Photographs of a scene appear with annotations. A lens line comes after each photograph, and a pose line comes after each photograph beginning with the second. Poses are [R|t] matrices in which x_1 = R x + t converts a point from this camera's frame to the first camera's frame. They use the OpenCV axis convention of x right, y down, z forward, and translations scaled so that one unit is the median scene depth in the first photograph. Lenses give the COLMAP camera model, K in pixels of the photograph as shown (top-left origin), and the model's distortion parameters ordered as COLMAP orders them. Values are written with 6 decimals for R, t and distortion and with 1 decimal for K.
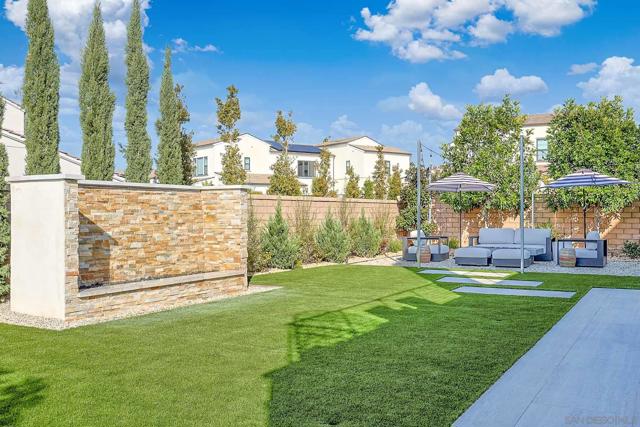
lens RADIAL K [[647.3, 0, 320.0], [0, 647.3, 213.5], [0, 0, 1]] dist [0.005969, 0.002010]
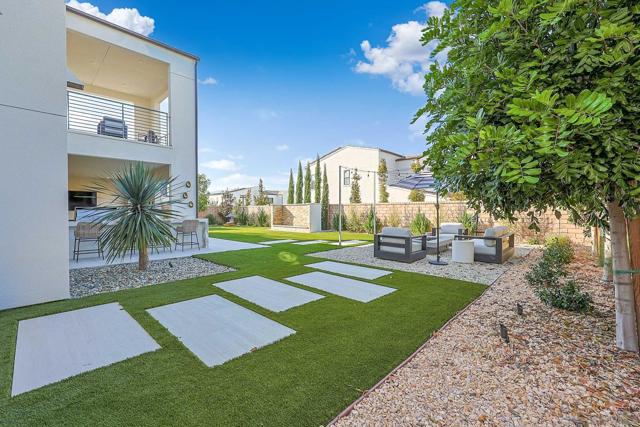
lens RADIAL K [[279.3, 0, 320.0], [0, 279.3, 213.5], [0, 0, 1]] dist [0.000046, -0.000029]
pose [[-0.253811, 0.024349, -0.966947, 1.510252], [0.011043, 0.999691, 0.022275, -0.023363], [0.967191, -0.005024, -0.254001, 1.627965]]
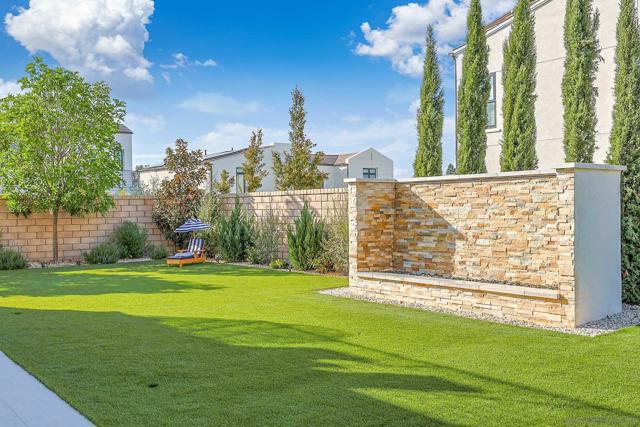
lens RADIAL K [[647.3, 0, 320.0], [0, 647.3, 213.5], [0, 0, 1]] dist [0.005969, 0.002010]
pose [[-0.405352, 0.018058, -0.913982, 0.644245], [0.015928, 0.999793, 0.012689, -0.006545], [0.914022, -0.009414, -0.405556, 1.166155]]
